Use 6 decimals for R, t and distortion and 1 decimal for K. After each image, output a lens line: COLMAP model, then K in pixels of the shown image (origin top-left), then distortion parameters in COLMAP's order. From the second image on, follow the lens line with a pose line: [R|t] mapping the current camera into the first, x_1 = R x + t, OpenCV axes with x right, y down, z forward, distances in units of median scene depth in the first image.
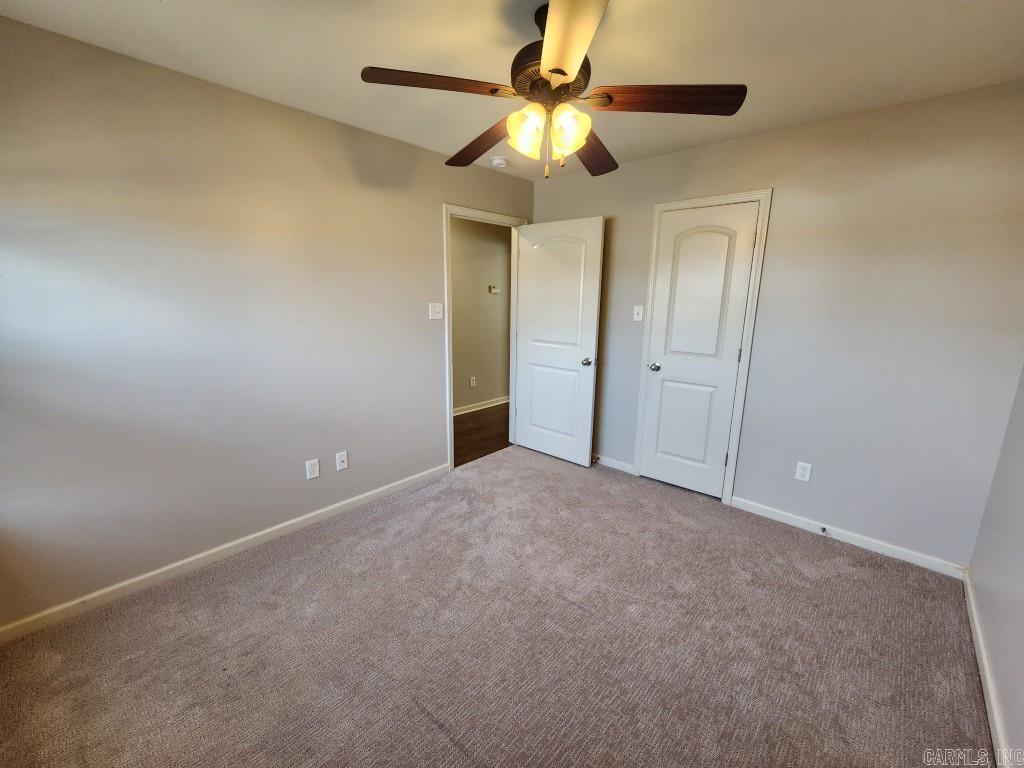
lens RADIAL K [[419.2, 0, 504.4], [0, 419.2, 381.5], [0, 0, 1]] dist [-0.000340, 0.000586]
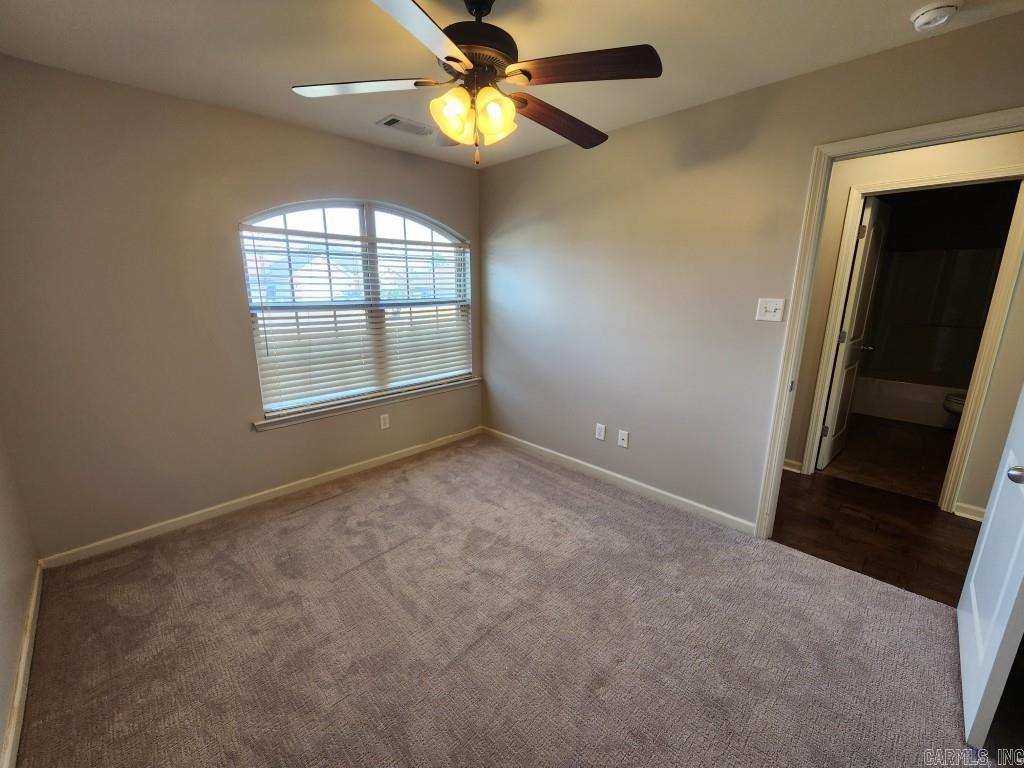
lens RADIAL K [[419.7, 0, 512.0], [0, 419.7, 384.0], [0, 0, 1]] dist [-0.001797, -0.000173]
pose [[-0.036754, 0.216600, -0.975568, 0.581626], [-0.216439, 0.951330, 0.219373, -0.109022], [0.975604, 0.219214, 0.011916, 0.592244]]
